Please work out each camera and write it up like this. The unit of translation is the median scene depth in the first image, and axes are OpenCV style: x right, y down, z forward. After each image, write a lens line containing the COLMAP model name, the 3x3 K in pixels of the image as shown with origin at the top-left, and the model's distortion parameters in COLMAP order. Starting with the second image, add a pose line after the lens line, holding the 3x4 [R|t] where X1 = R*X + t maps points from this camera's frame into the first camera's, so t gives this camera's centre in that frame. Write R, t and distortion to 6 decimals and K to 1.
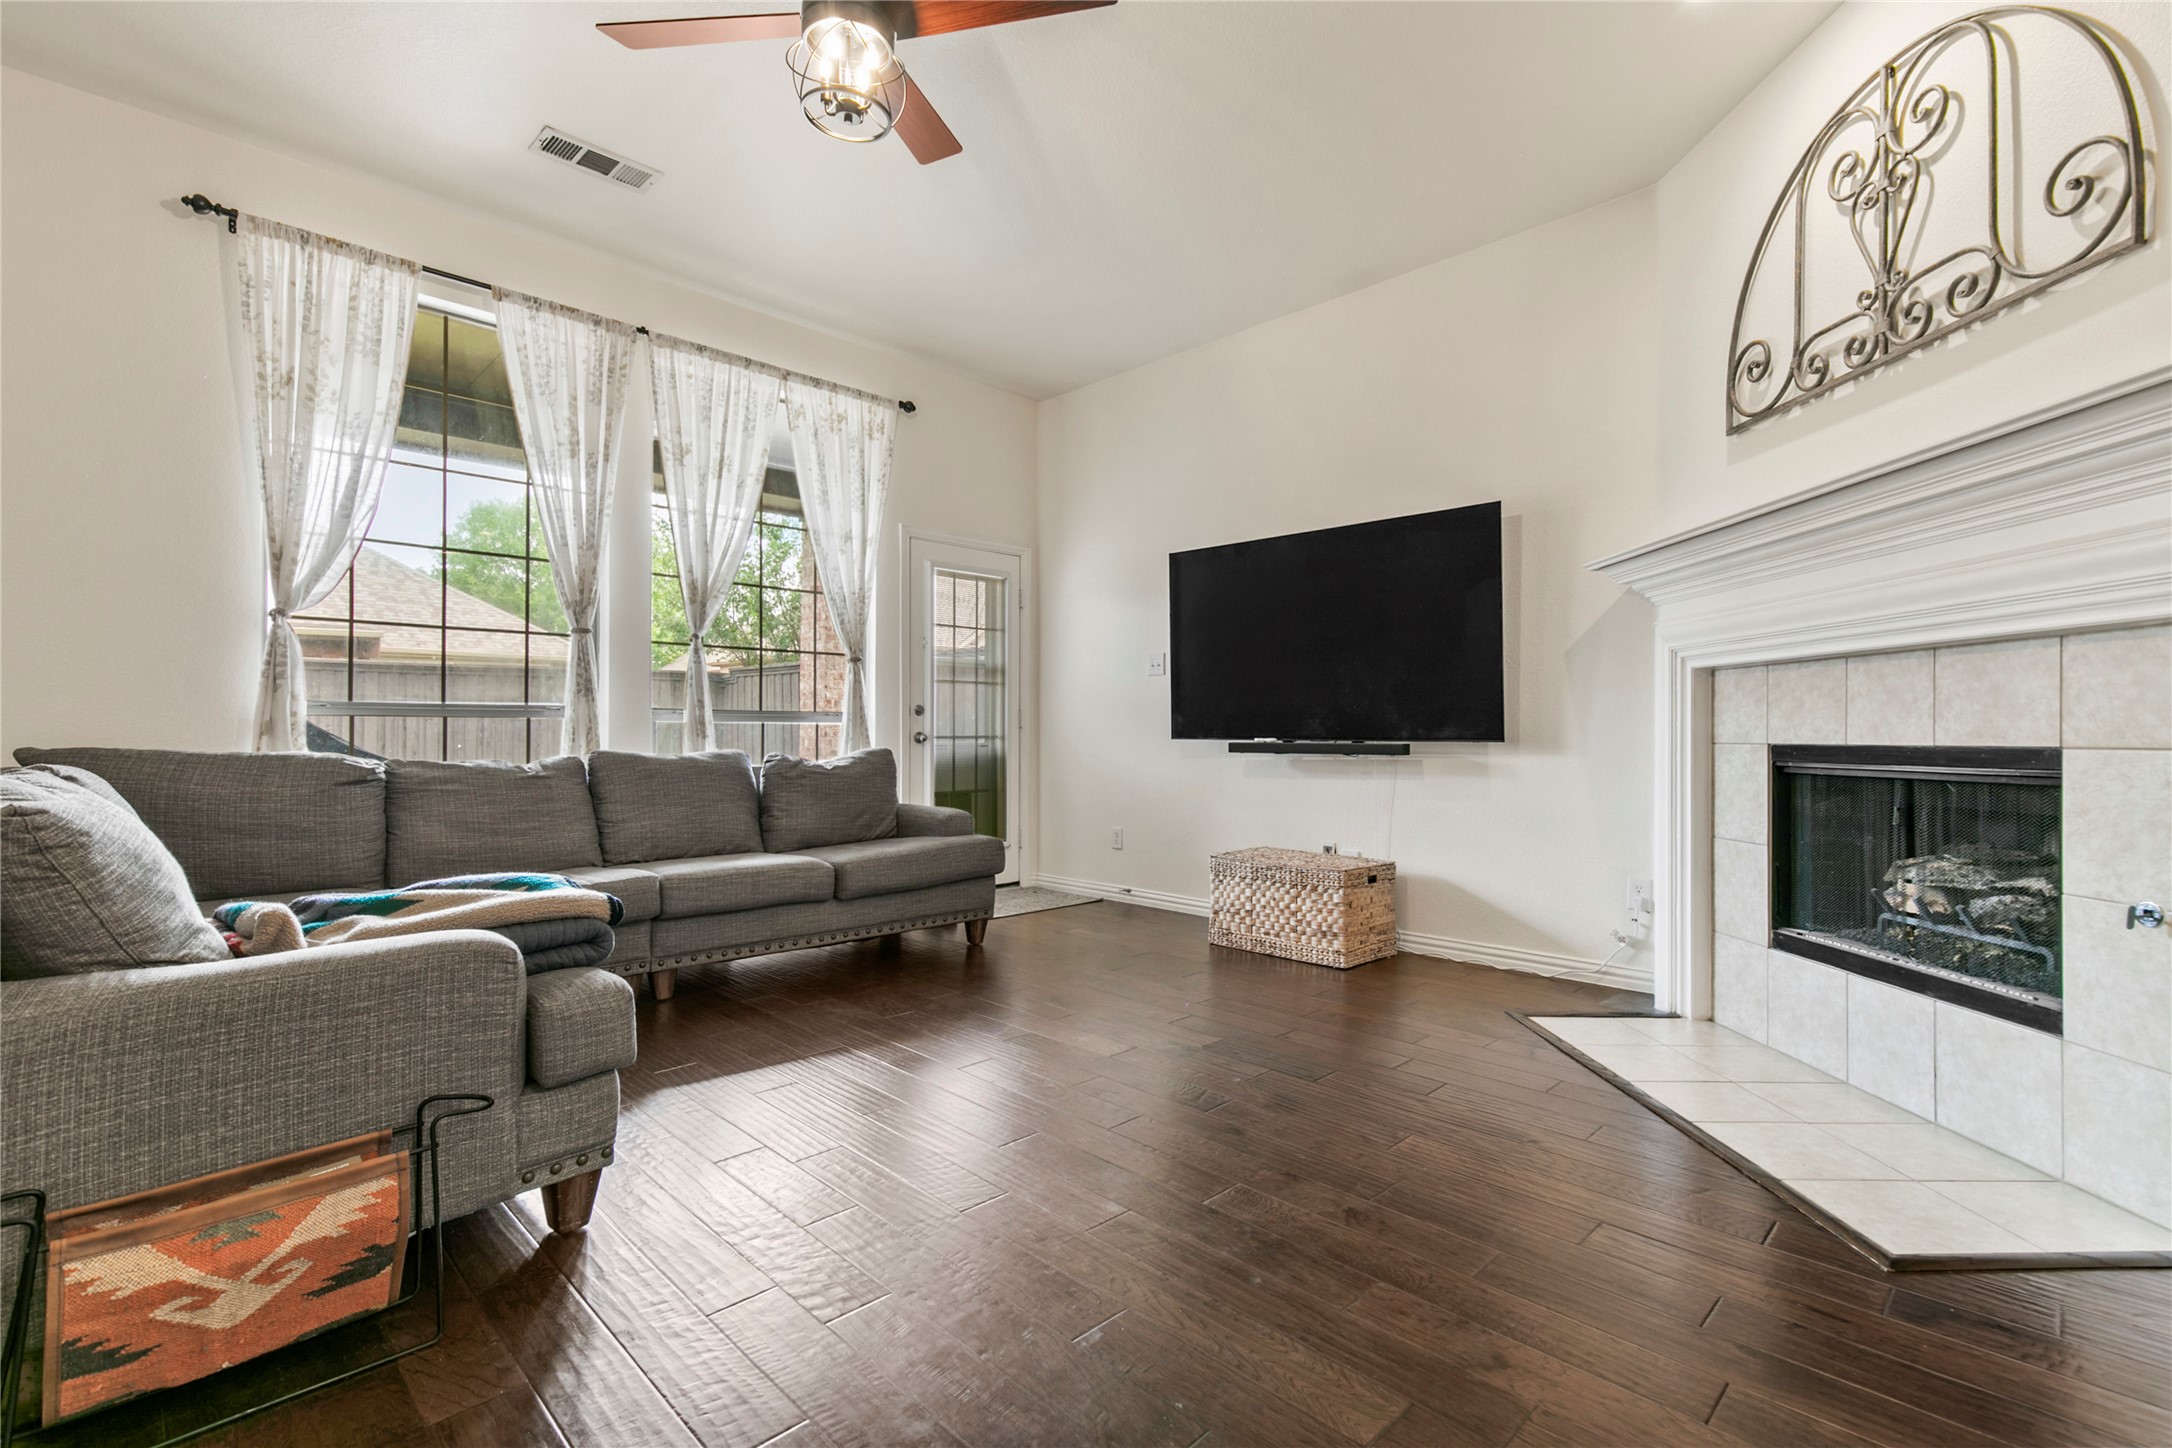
lens RADIAL K [[980.2, 0, 1096.4], [0, 980.2, 725.5], [0, 0, 1]] dist [0.012323, -0.002191]
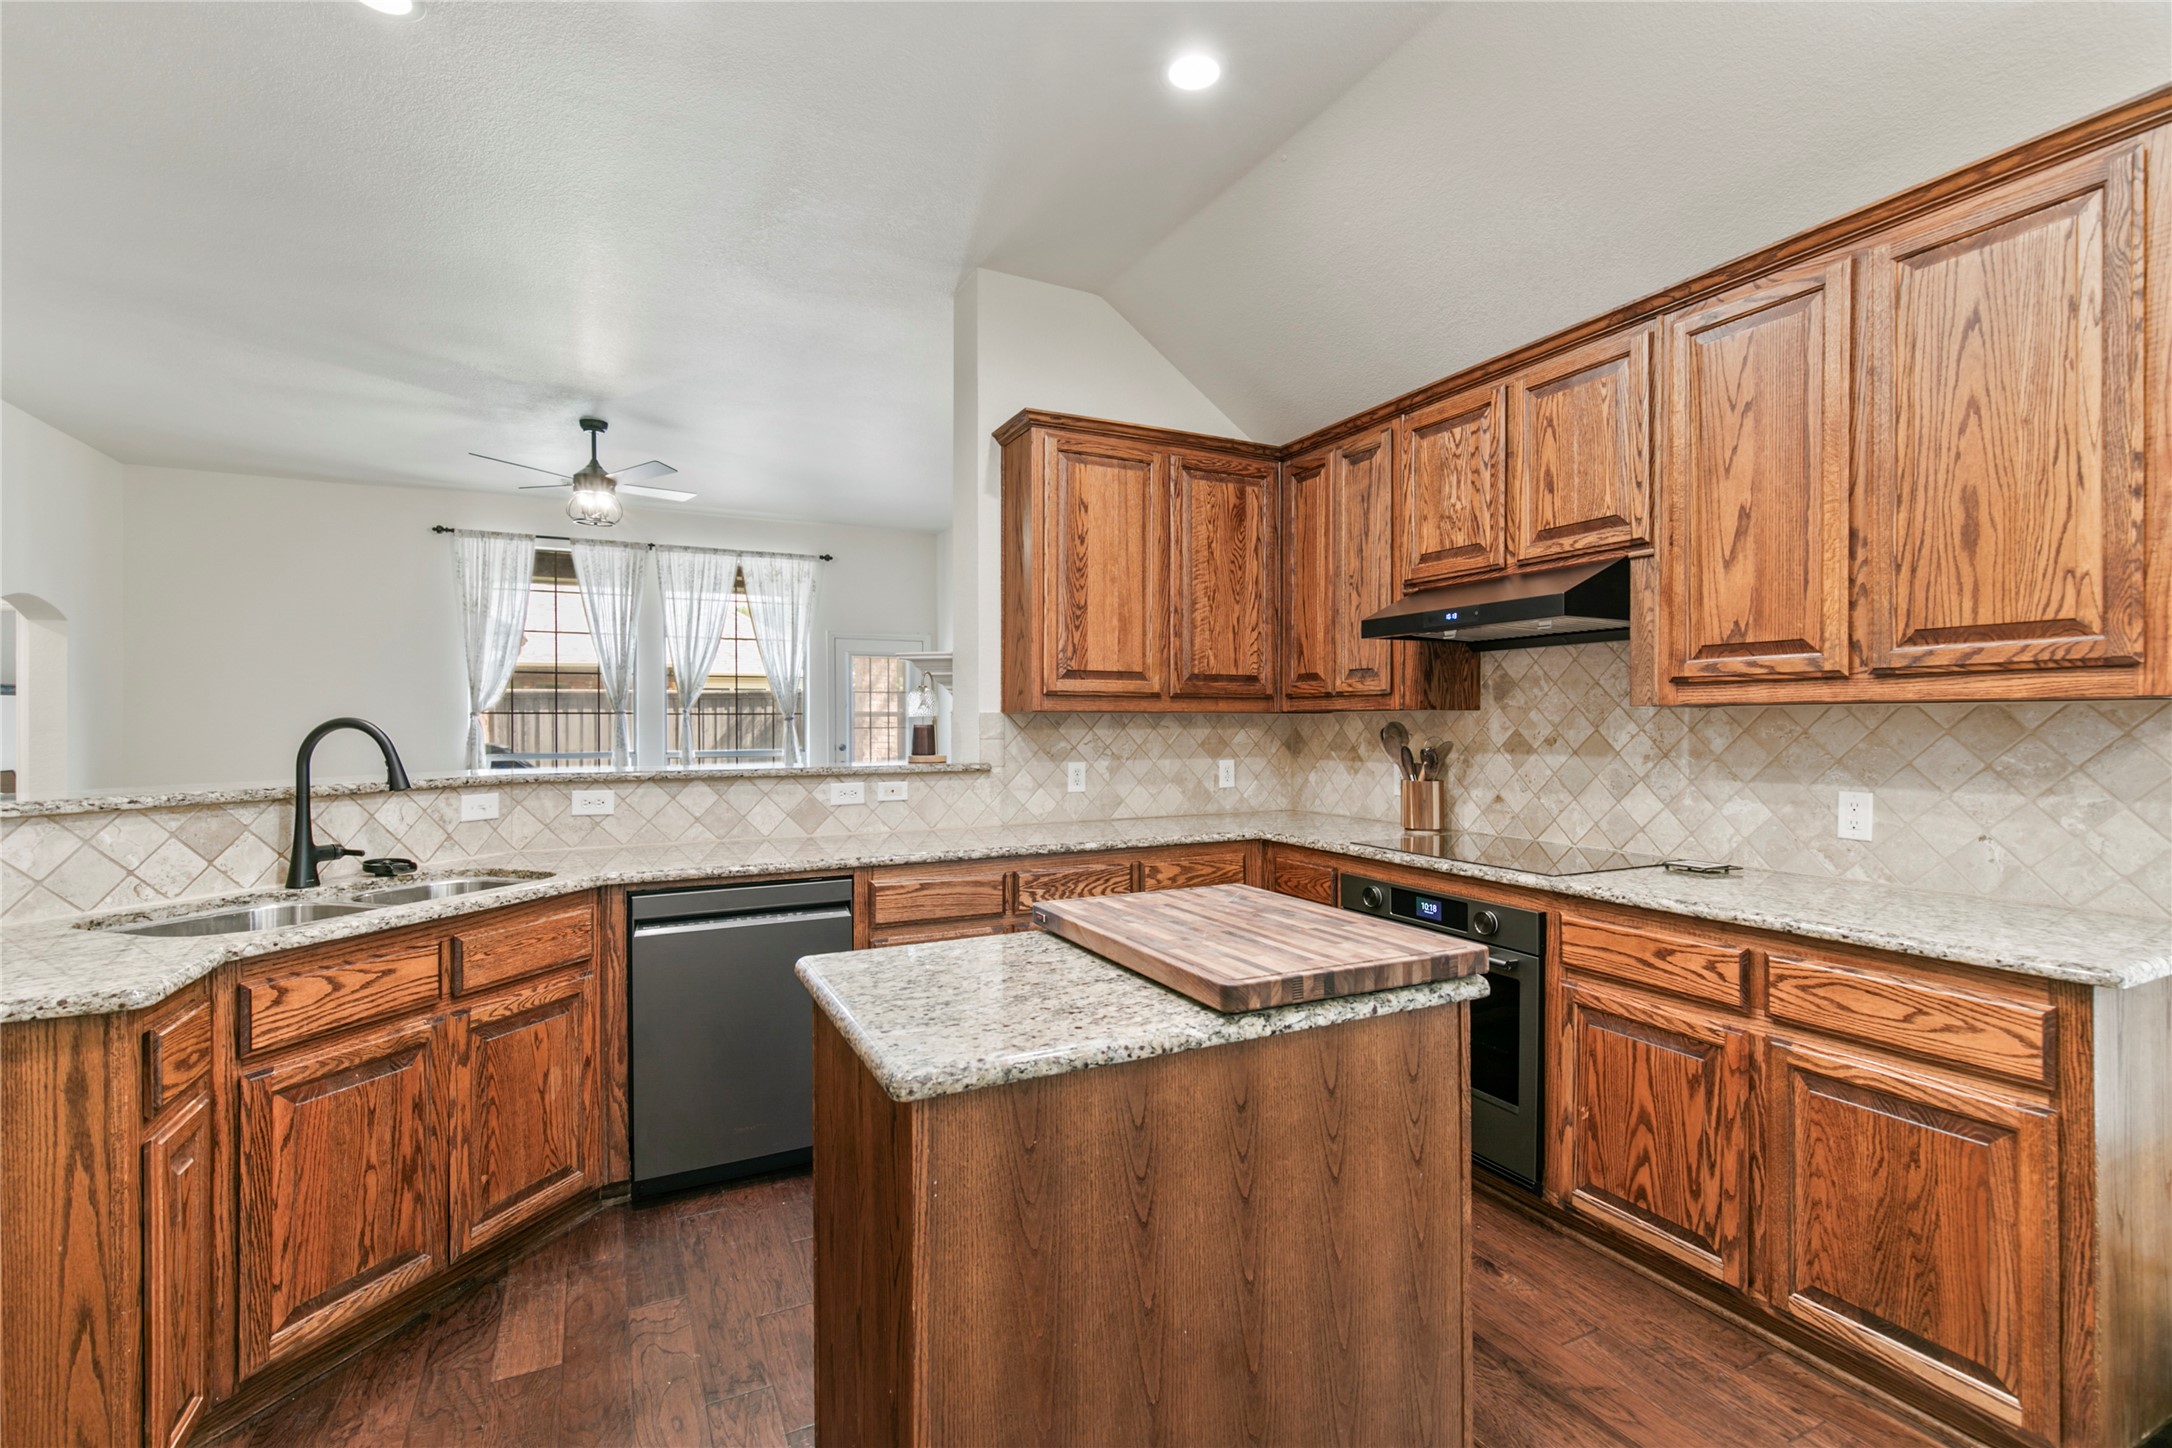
lens RADIAL K [[980.2, 0, 1093.9], [0, 980.2, 723.4], [0, 0, 1]] dist [0.012323, -0.002191]
pose [[0.946961, -0.003802, -0.321327, 1.172761], [0.007973, 0.999900, 0.011666, -0.111618], [0.321251, -0.013609, 0.946896, -0.606974]]
